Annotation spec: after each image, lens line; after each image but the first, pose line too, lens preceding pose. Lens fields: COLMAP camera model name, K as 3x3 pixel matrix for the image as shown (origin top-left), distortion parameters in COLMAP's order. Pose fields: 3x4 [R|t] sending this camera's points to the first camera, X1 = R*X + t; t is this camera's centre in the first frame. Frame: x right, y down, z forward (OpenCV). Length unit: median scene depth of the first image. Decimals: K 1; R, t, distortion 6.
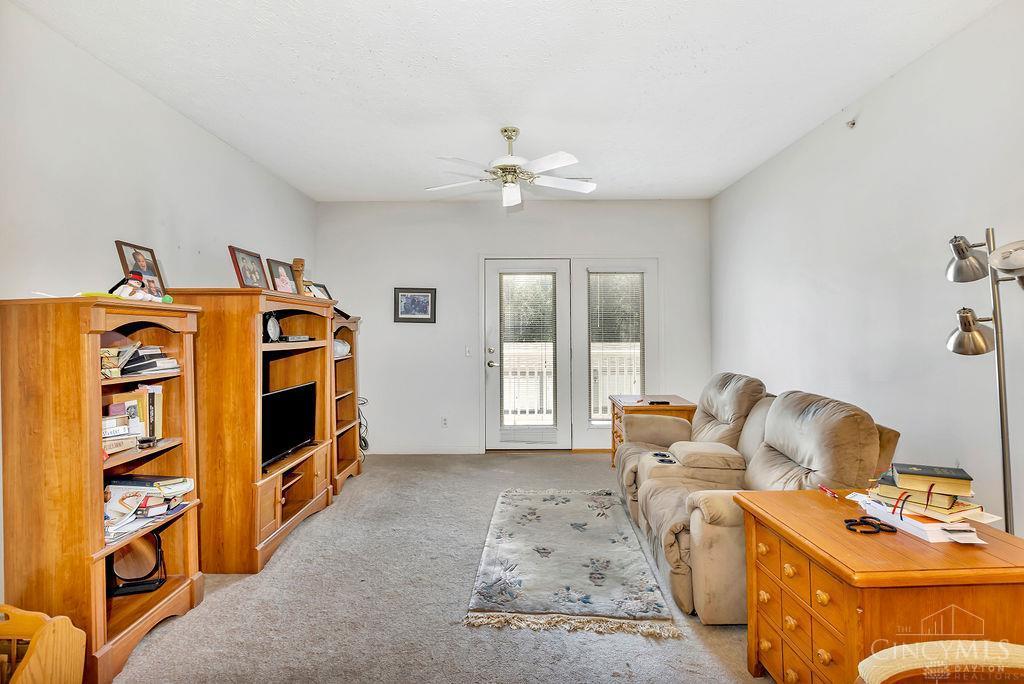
lens RADIAL K [[455.8, 0, 514.9], [0, 455.8, 330.7], [0, 0, 1]] dist [-0.007509, 0.000658]
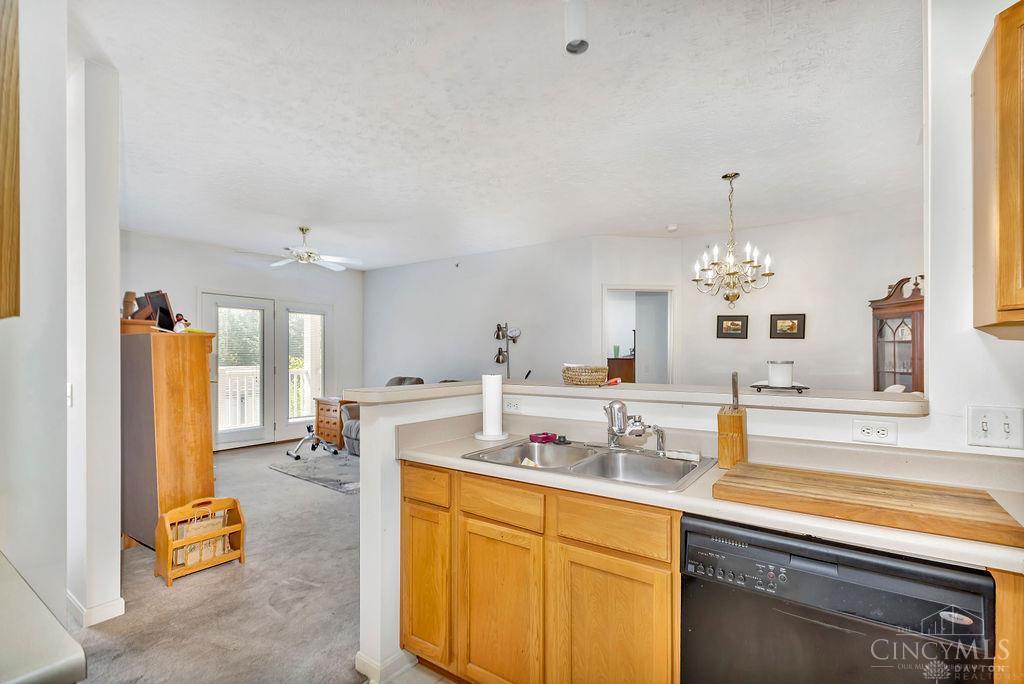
lens RADIAL K [[455.8, 0, 515.3], [0, 455.8, 351.8], [0, 0, 1]] dist [-0.007509, 0.000658]
pose [[0.577916, 0.012769, 0.815997, -1.523516], [-0.006406, 0.999918, -0.011111, 0.010033], [-0.816071, 0.001194, 0.577950, -0.901772]]
